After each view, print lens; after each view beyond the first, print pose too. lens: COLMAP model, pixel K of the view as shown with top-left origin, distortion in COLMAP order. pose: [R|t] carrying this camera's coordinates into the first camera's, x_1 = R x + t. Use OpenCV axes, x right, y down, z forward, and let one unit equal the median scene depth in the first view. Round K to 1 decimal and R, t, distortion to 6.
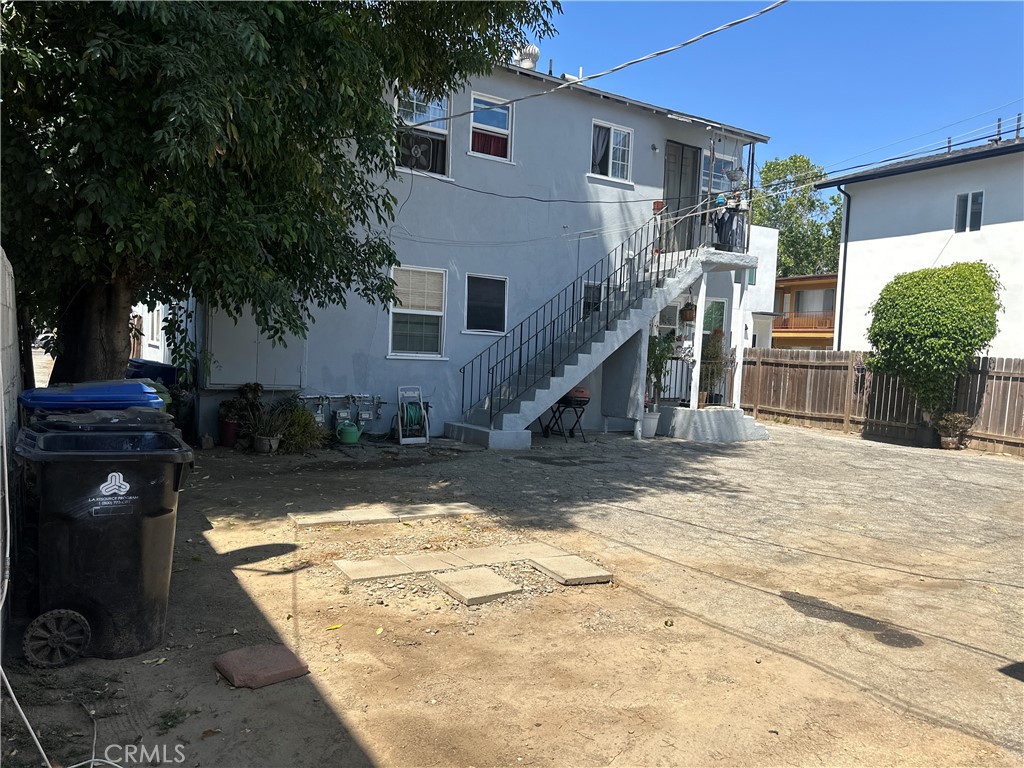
lens RADIAL K [[710.8, 0, 514.7], [0, 710.8, 384.0], [0, 0, 1]] dist [0.114071, -0.165769]
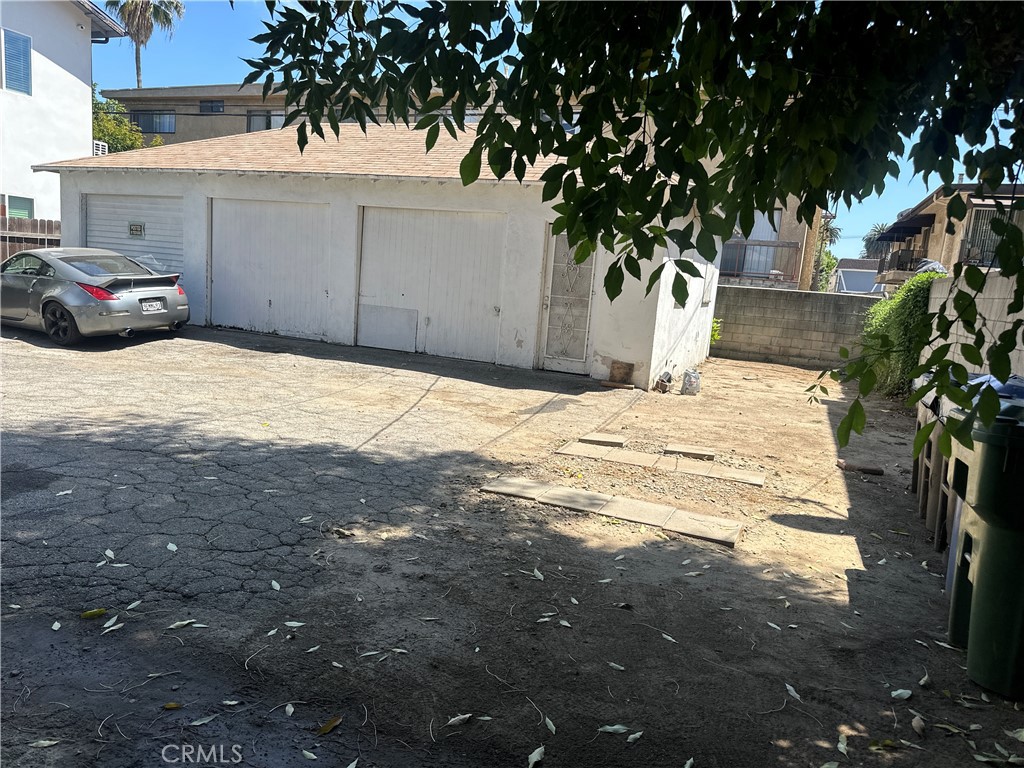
lens RADIAL K [[710.8, 0, 514.7], [0, 710.8, 384.0], [0, 0, 1]] dist [0.114071, -0.165769]
pose [[-0.587606, -0.213281, 0.780532, -0.401321], [-0.072256, 0.974613, 0.211917, -0.054795], [-0.805915, 0.068126, -0.588099, 0.907972]]
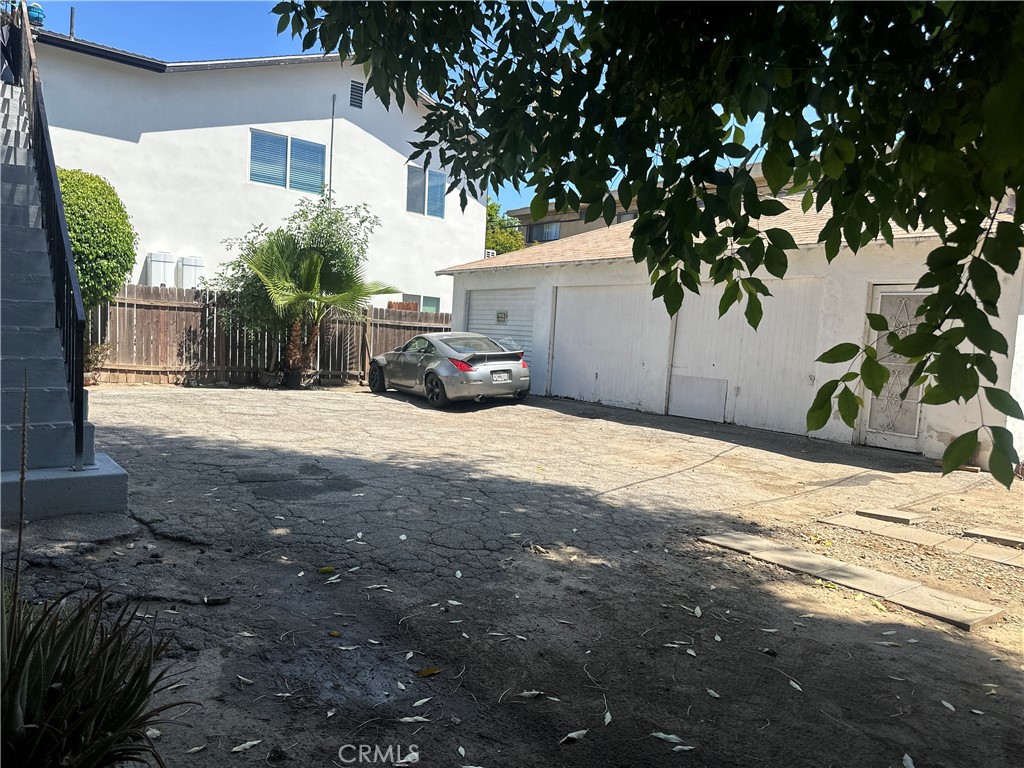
lens RADIAL K [[710.8, 0, 514.7], [0, 710.8, 384.0], [0, 0, 1]] dist [0.114071, -0.165769]
pose [[-0.117563, -0.119122, 0.985895, -0.468062], [-0.022372, 0.992845, 0.117294, -0.038740], [-0.992813, -0.008267, -0.119387, 0.833599]]
